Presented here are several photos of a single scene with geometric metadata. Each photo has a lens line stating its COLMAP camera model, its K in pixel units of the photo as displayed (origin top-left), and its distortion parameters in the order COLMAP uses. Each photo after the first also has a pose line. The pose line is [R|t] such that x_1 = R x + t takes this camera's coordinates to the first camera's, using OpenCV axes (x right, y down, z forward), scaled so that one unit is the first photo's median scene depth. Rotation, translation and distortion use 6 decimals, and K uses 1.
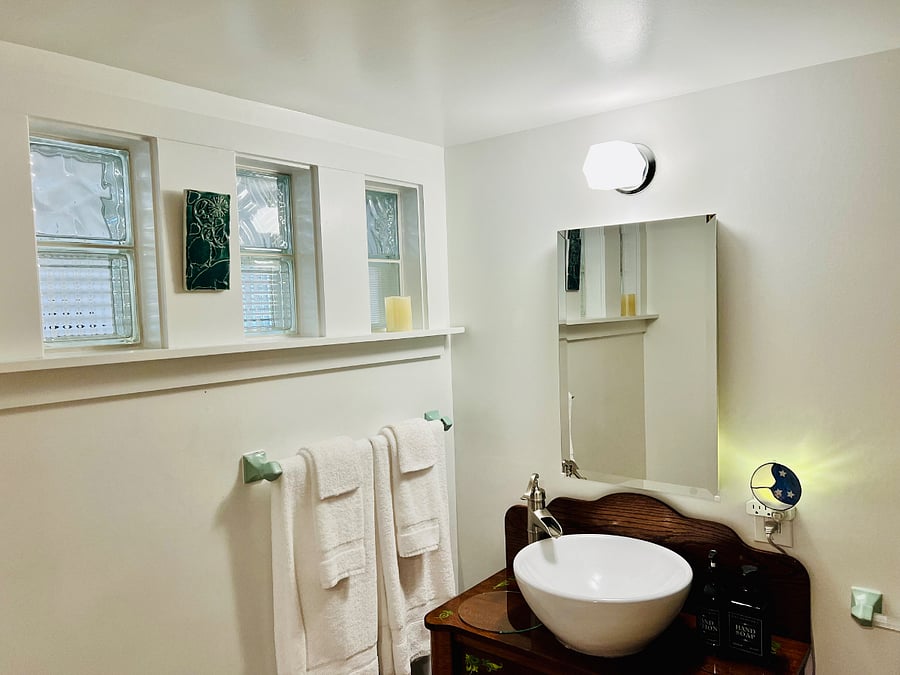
lens RADIAL K [[677.3, 0, 450.0], [0, 677.3, 337.5], [0, 0, 1]] dist [0.048222, -0.050683]
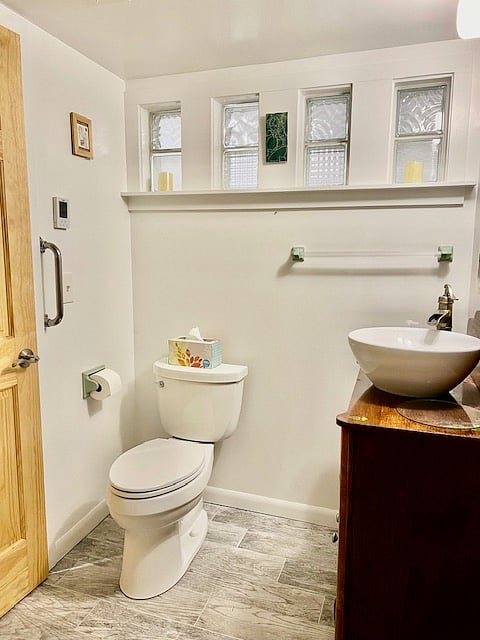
lens RADIAL K [[481.7, 0, 240.0], [0, 481.7, 320.0], [0, 0, 1]] dist [0.048222, -0.050683]
pose [[0.341969, 0.161155, -0.925790, 0.997638], [-0.071829, 0.986786, 0.145240, 0.189318], [0.936962, 0.016831, 0.349025, 0.340733]]
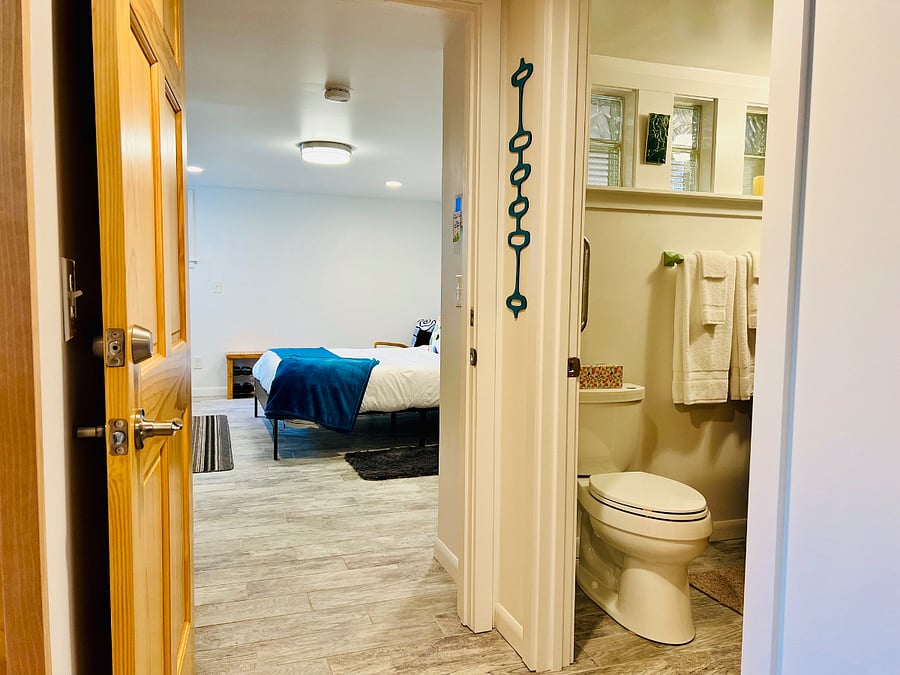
lens RADIAL K [[677.3, 0, 450.0], [0, 677.3, 337.5], [0, 0, 1]] dist [0.048222, -0.050683]
pose [[0.851197, 0.081201, -0.518527, 0.204229], [-0.065528, 0.996671, 0.048510, 0.358622], [0.520740, -0.007314, 0.853684, -0.978568]]
